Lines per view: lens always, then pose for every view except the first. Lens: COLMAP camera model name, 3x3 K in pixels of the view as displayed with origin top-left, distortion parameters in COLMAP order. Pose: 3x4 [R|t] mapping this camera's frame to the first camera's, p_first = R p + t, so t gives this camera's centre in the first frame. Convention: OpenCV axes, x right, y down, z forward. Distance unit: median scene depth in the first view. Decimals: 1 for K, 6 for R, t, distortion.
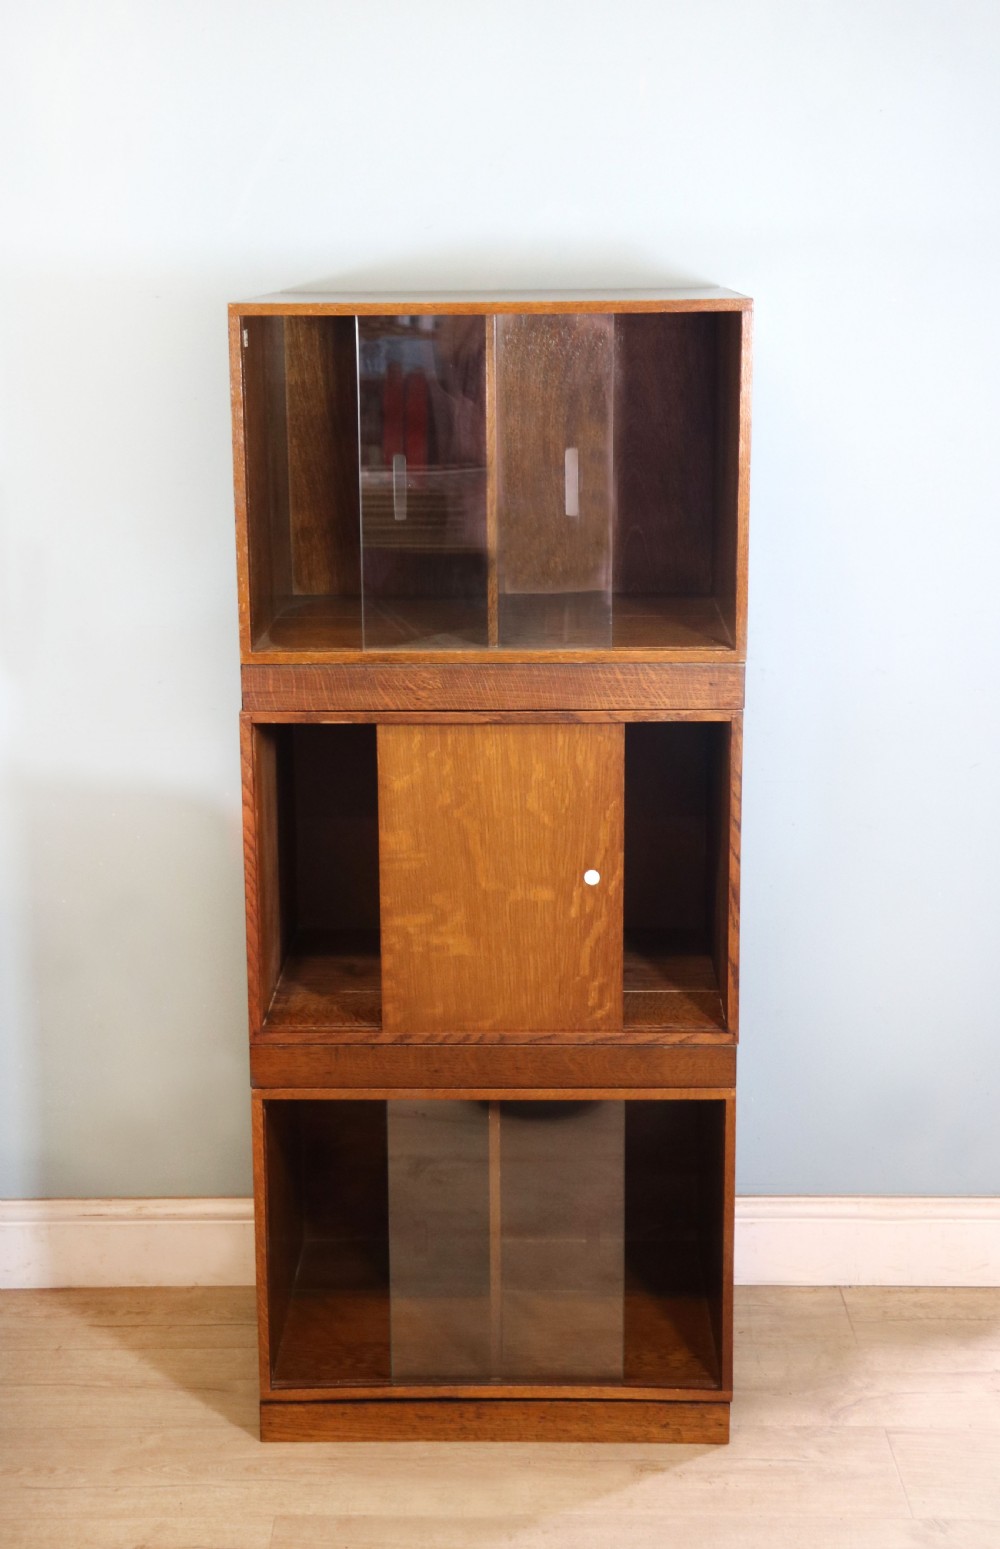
lens RADIAL K [[2188.0, 0, 478.4], [0, 2188.0, 802.7], [0, 0, 1]] dist [0.109170, -0.010377]
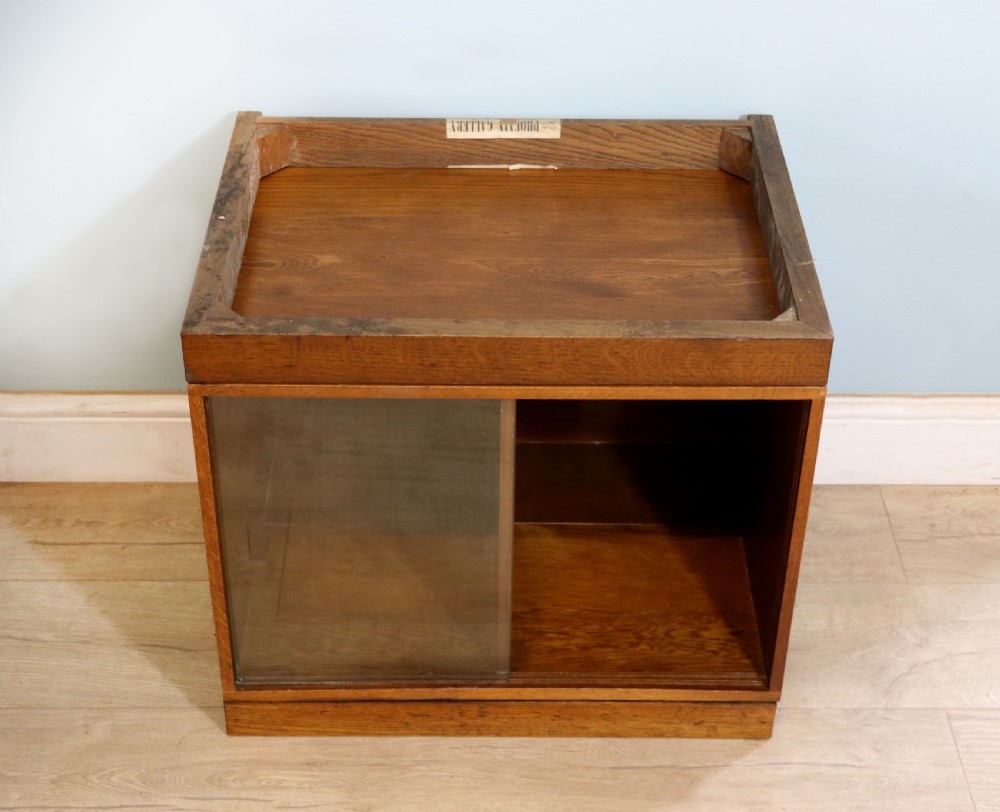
lens RADIAL K [[1704.4, 0, 503.8], [0, 1704.4, 389.0], [0, 0, 1]] dist [-0.002634, 0.126726]
pose [[0.999359, 0.001792, 0.035748, -0.015763], [-0.015301, 0.924279, 0.381411, -0.093185], [-0.032358, -0.381714, 0.923714, 0.455553]]
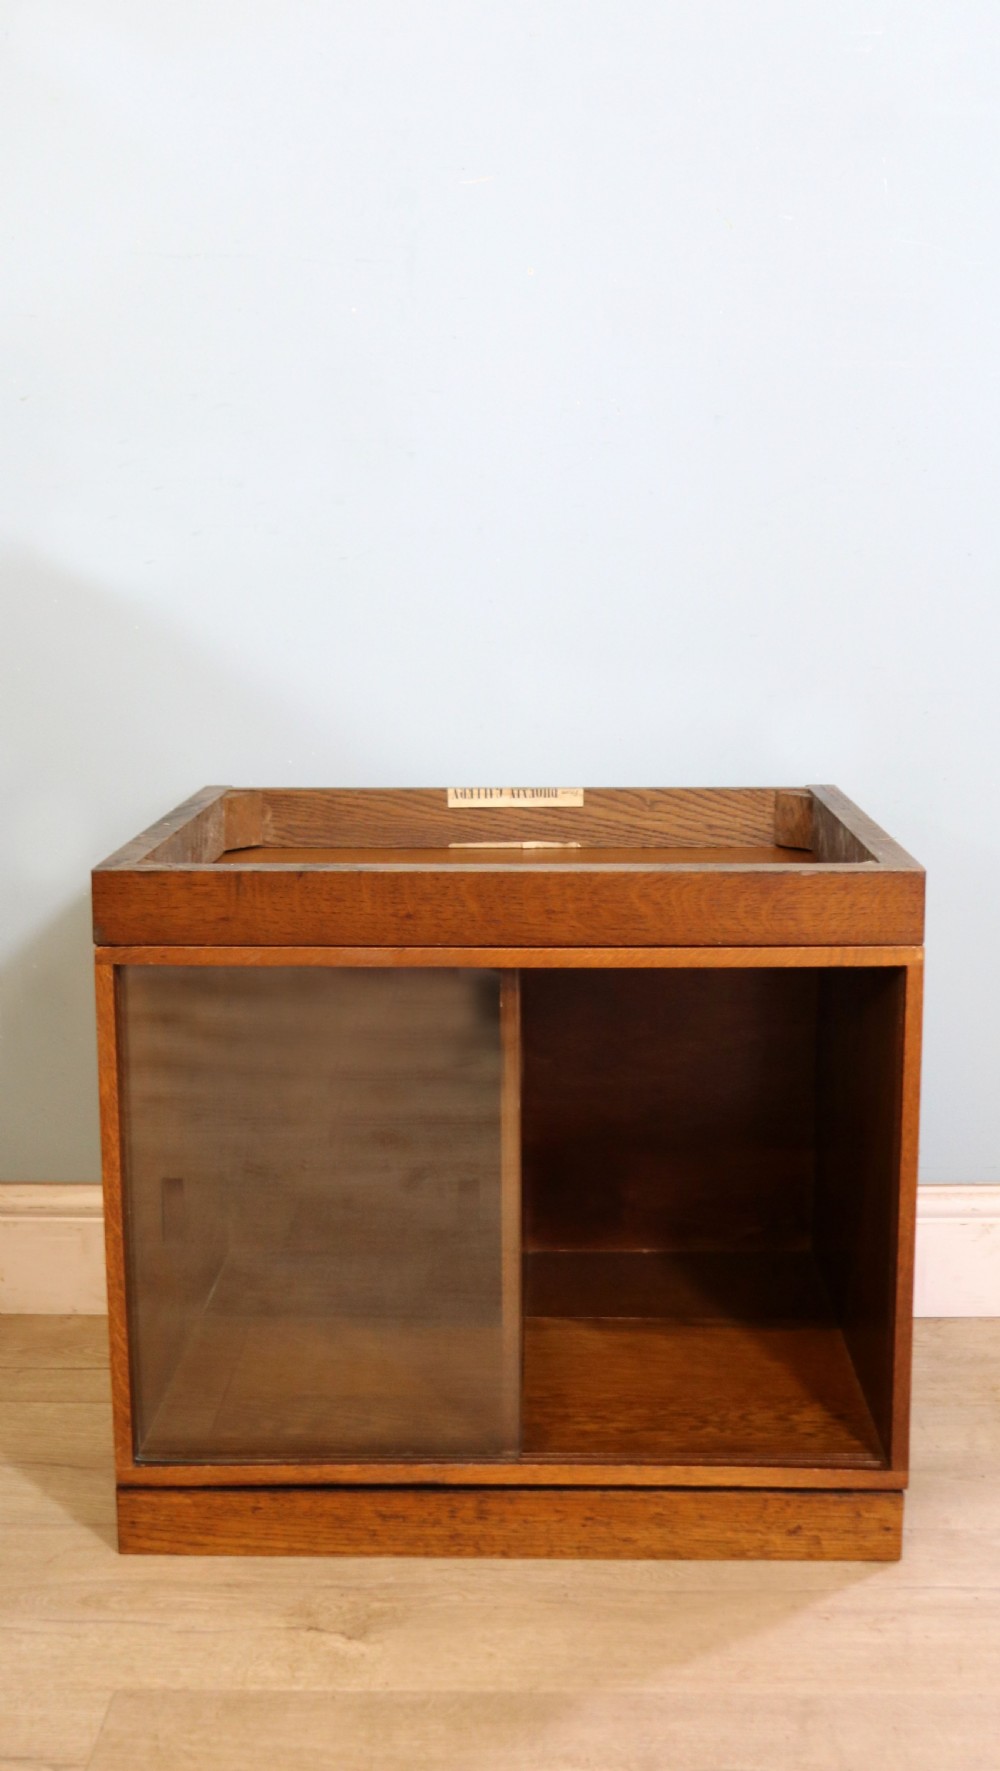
lens RADIAL K [[1821.5, 0, 509.1], [0, 1821.5, 795.7], [0, 0, 1]] dist [-0.110429, 0.164282]
pose [[0.999988, 0.004594, -0.001440, 0.007704], [-0.004718, 0.994593, -0.103741, 0.140376], [0.000956, 0.103746, 0.994603, 0.516537]]
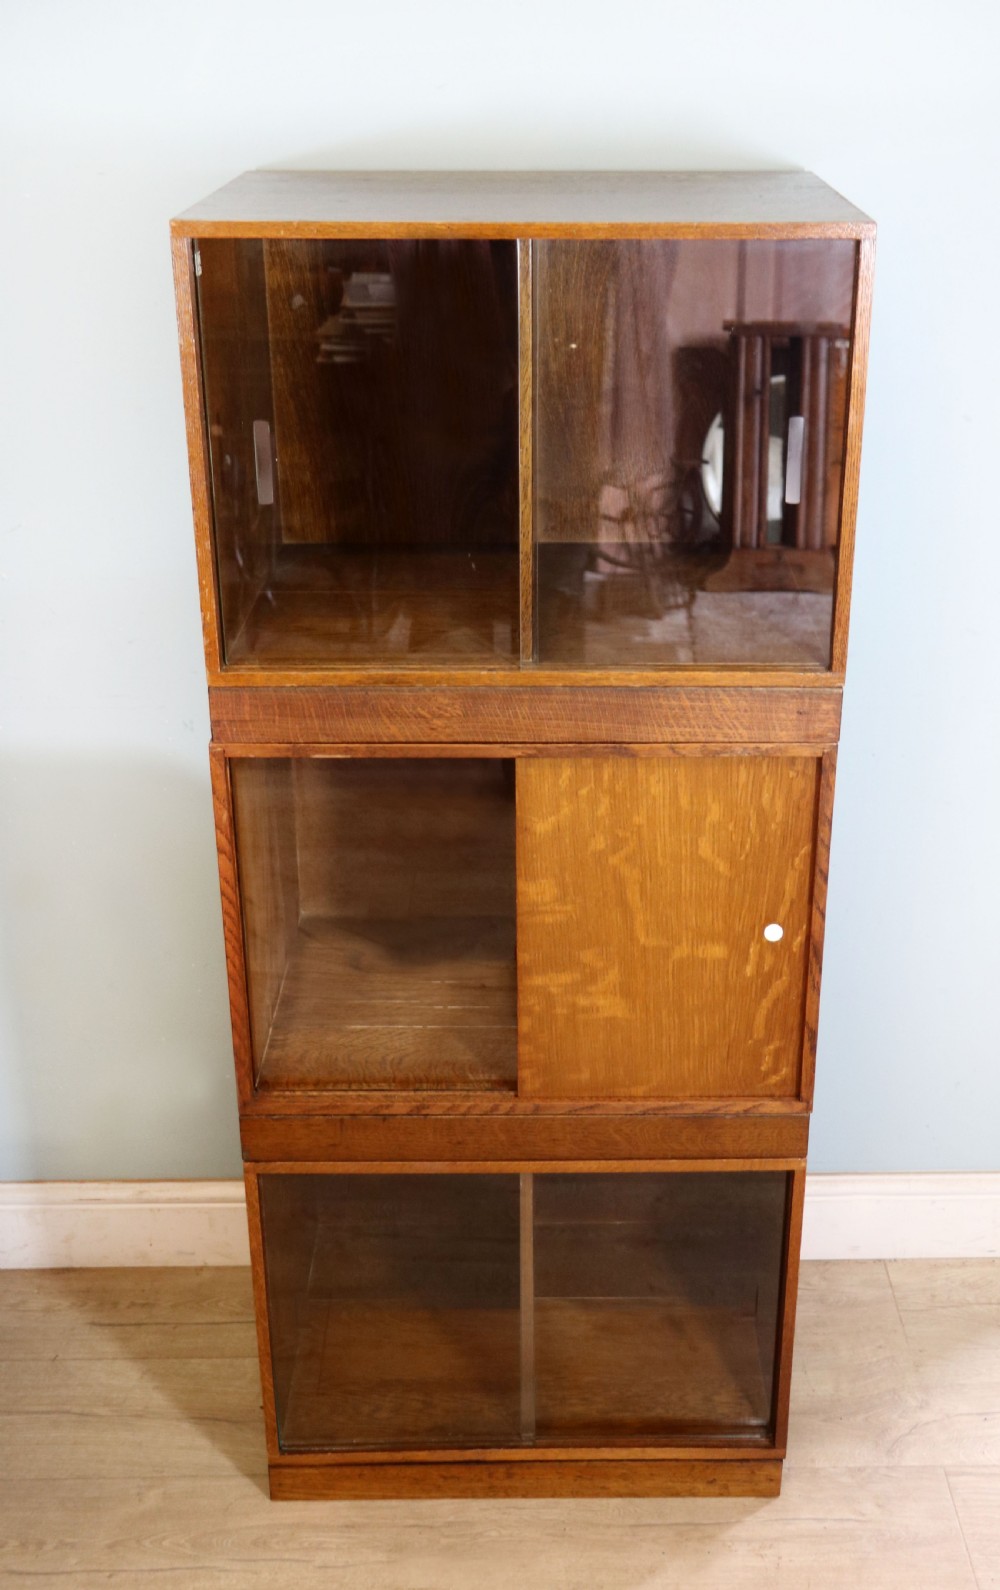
lens RADIAL K [[1805.2, 0, 563.6], [0, 1805.2, 856.8], [0, 0, 1]] dist [-0.039198, 0.144807]
pose [[0.999173, -0.004926, 0.040360, -0.006449], [-0.003281, 0.979633, 0.200772, -0.128254], [-0.040527, -0.200738, 0.978806, 0.331616]]
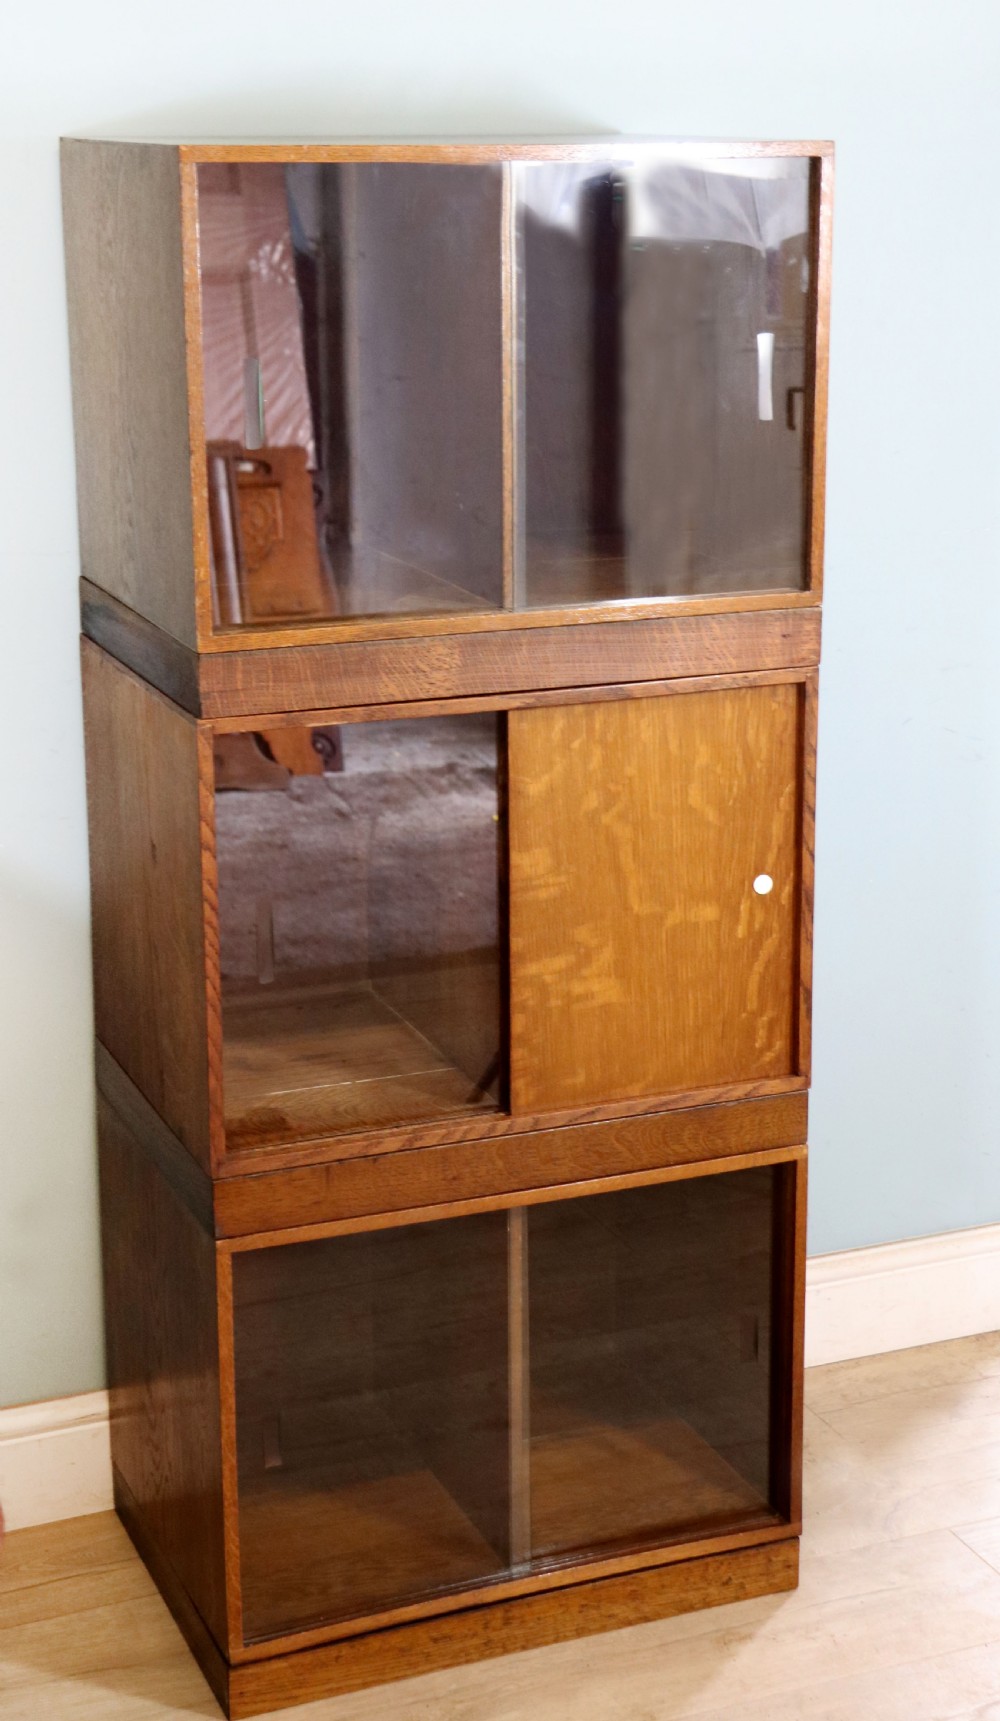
lens RADIAL K [[2790.2, 0, 561.3], [0, 2790.2, 859.3], [0, 0, 1]] dist [0.090927, 0.072497]
pose [[0.908724, -0.101355, 0.404905, -0.361244], [0.091991, 0.994849, 0.042575, -0.023318], [-0.407135, -0.001441, 0.913367, 0.113463]]
